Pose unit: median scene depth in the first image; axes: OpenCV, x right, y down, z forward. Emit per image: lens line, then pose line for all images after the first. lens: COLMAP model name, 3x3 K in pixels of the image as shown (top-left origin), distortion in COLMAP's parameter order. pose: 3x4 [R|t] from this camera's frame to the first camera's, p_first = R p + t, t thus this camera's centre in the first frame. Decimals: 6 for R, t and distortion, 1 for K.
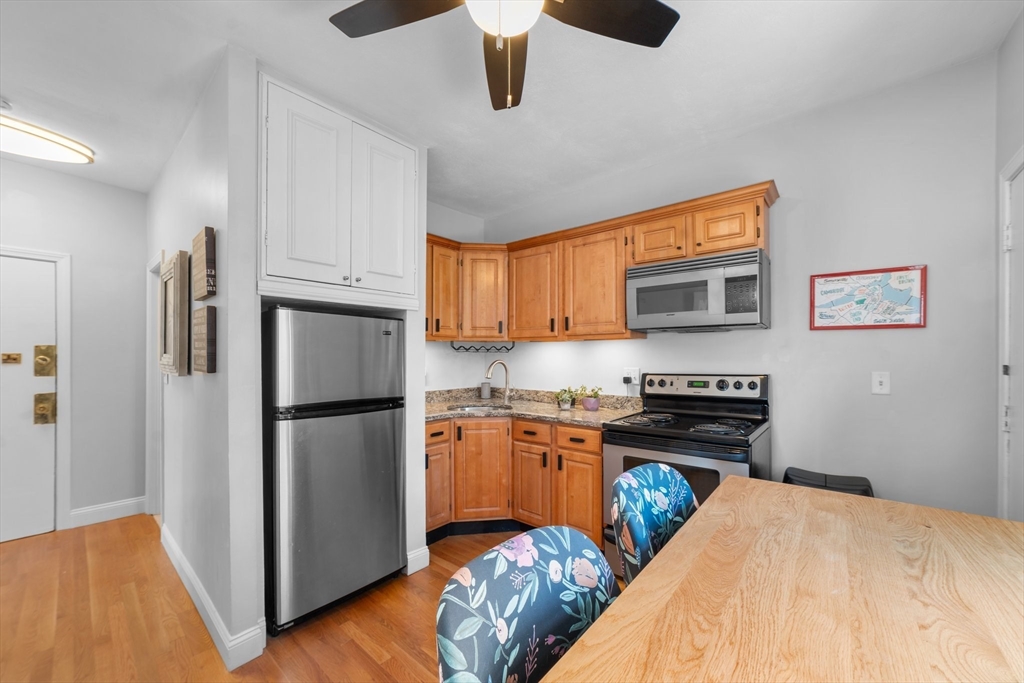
lens RADIAL K [[389.4, 0, 509.0], [0, 389.4, 354.2], [0, 0, 1]] dist [-0.030719, 0.009124]
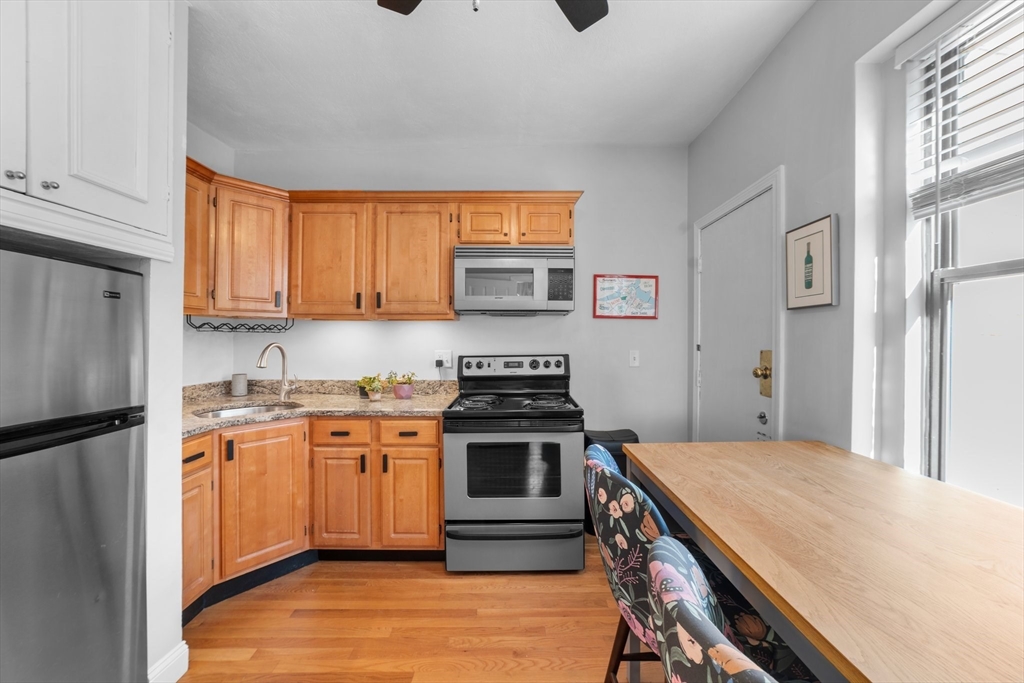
lens RADIAL K [[387.7, 0, 510.4], [0, 387.7, 336.8], [0, 0, 1]] dist [-0.033606, 0.014132]
pose [[0.758485, 0.006593, 0.651657, -0.203959], [-0.006091, 0.999977, -0.003027, 0.003526], [-0.651662, -0.001674, 0.758508, 0.179713]]
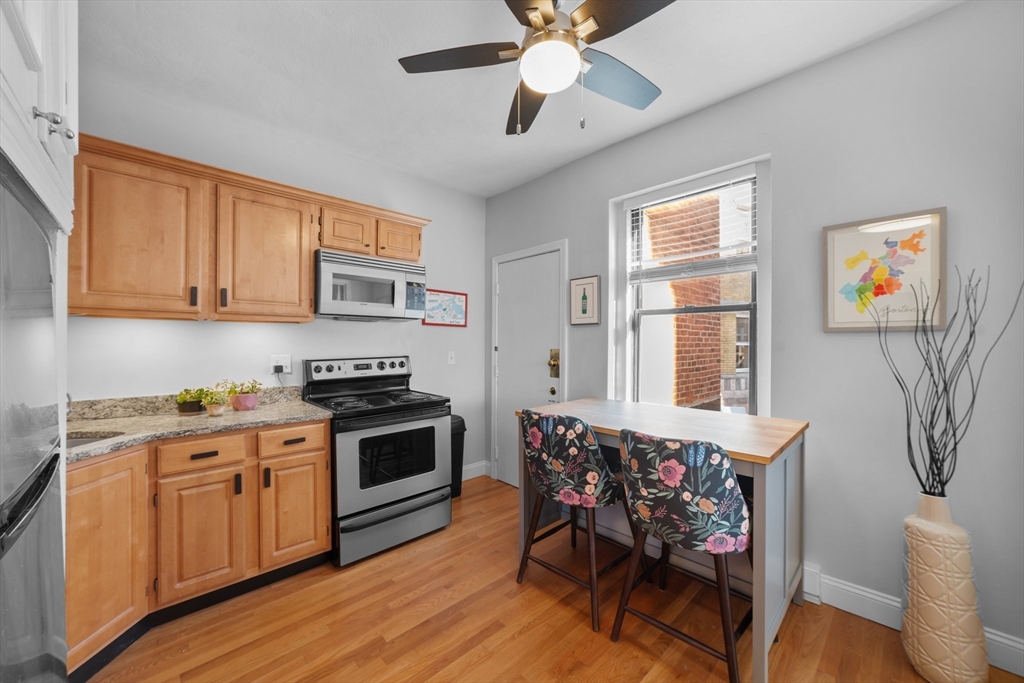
lens RADIAL K [[391.0, 0, 506.8], [0, 391.0, 342.4], [0, 0, 1]] dist [-0.030920, 0.014700]
pose [[0.110928, 0.004826, 0.993817, -0.569430], [-0.003324, 0.999984, -0.004485, 0.009192], [-0.993823, -0.002806, 0.110942, 0.422517]]
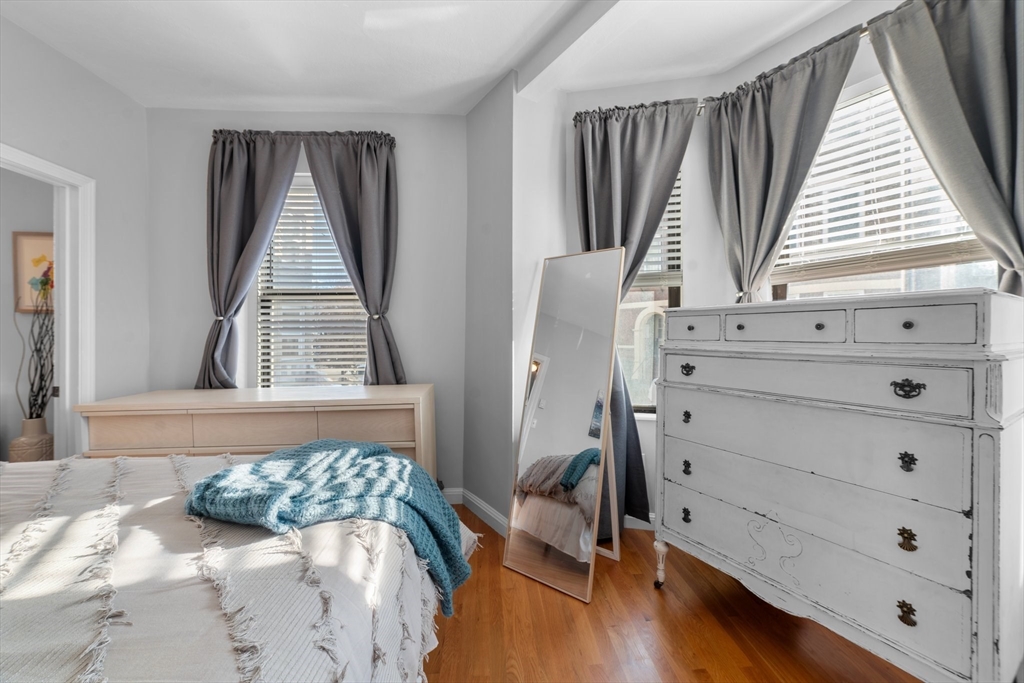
lens RADIAL K [[391.0, 0, 506.8], [0, 391.0, 342.4], [0, 0, 1]] dist [-0.030920, 0.014700]
pose [[-0.702484, -0.006195, 0.711672, -1.316078], [-0.002719, 0.999978, 0.006021, 0.051076], [-0.711694, 0.002294, -0.702486, -0.266036]]
